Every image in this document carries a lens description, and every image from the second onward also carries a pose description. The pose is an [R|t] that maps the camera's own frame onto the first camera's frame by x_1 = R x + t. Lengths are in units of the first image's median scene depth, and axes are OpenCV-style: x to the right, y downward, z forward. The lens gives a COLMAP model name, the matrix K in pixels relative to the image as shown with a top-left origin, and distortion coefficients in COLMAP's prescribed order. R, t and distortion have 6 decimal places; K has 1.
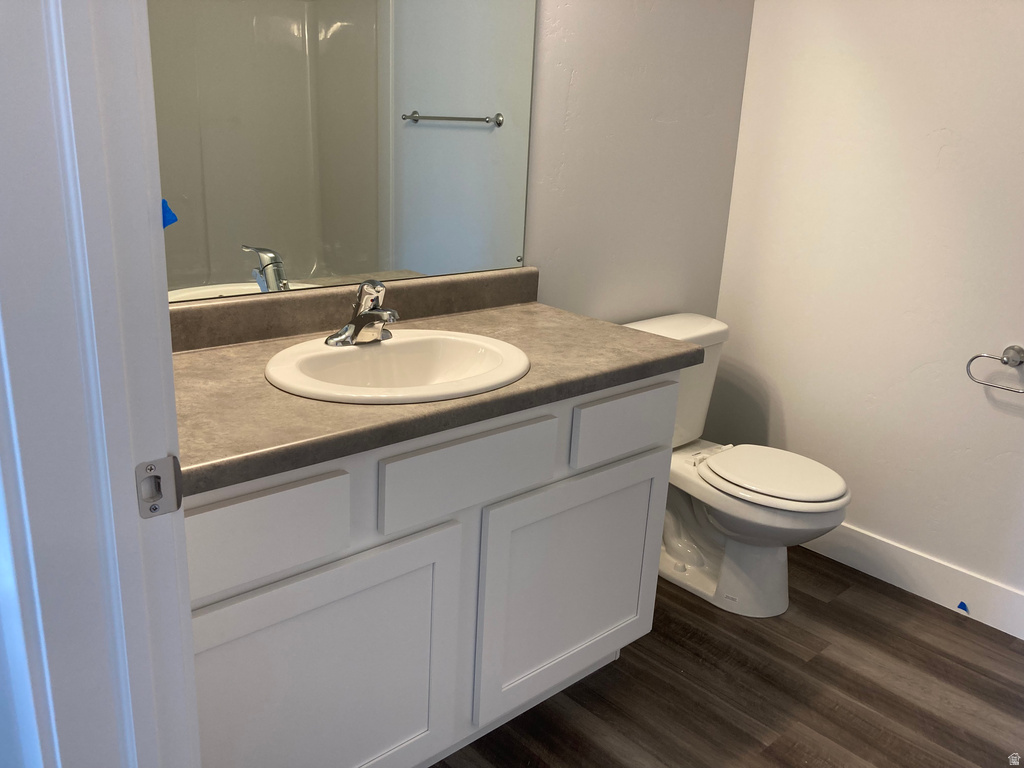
lens RADIAL K [[838.0, 0, 512.0], [0, 838.0, 384.0], [0, 0, 1]] dist [0.109342, -0.229772]
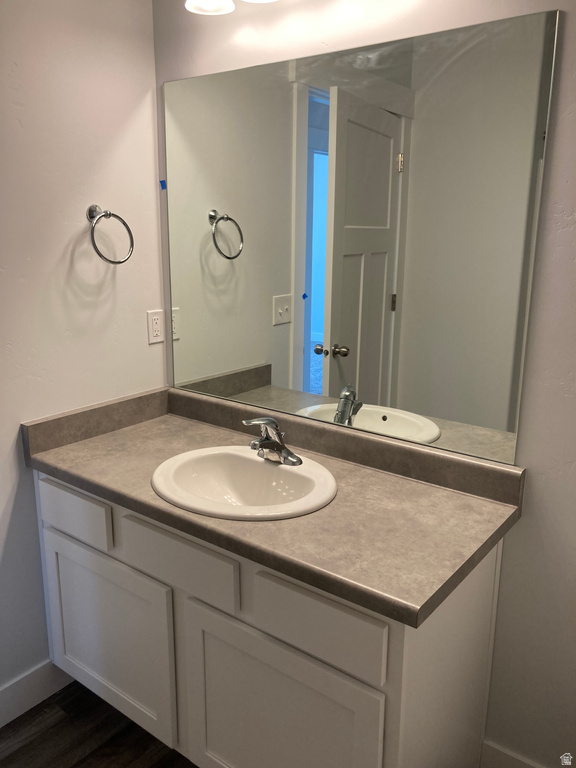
lens RADIAL K [[628.5, 0, 288.0], [0, 628.5, 384.0], [0, 0, 1]] dist [0.109342, -0.229772]
pose [[0.185330, 0.167156, -0.968355, 0.732606], [-0.312638, 0.944254, 0.103161, -0.260928], [0.931617, 0.283625, 0.227258, 0.736672]]
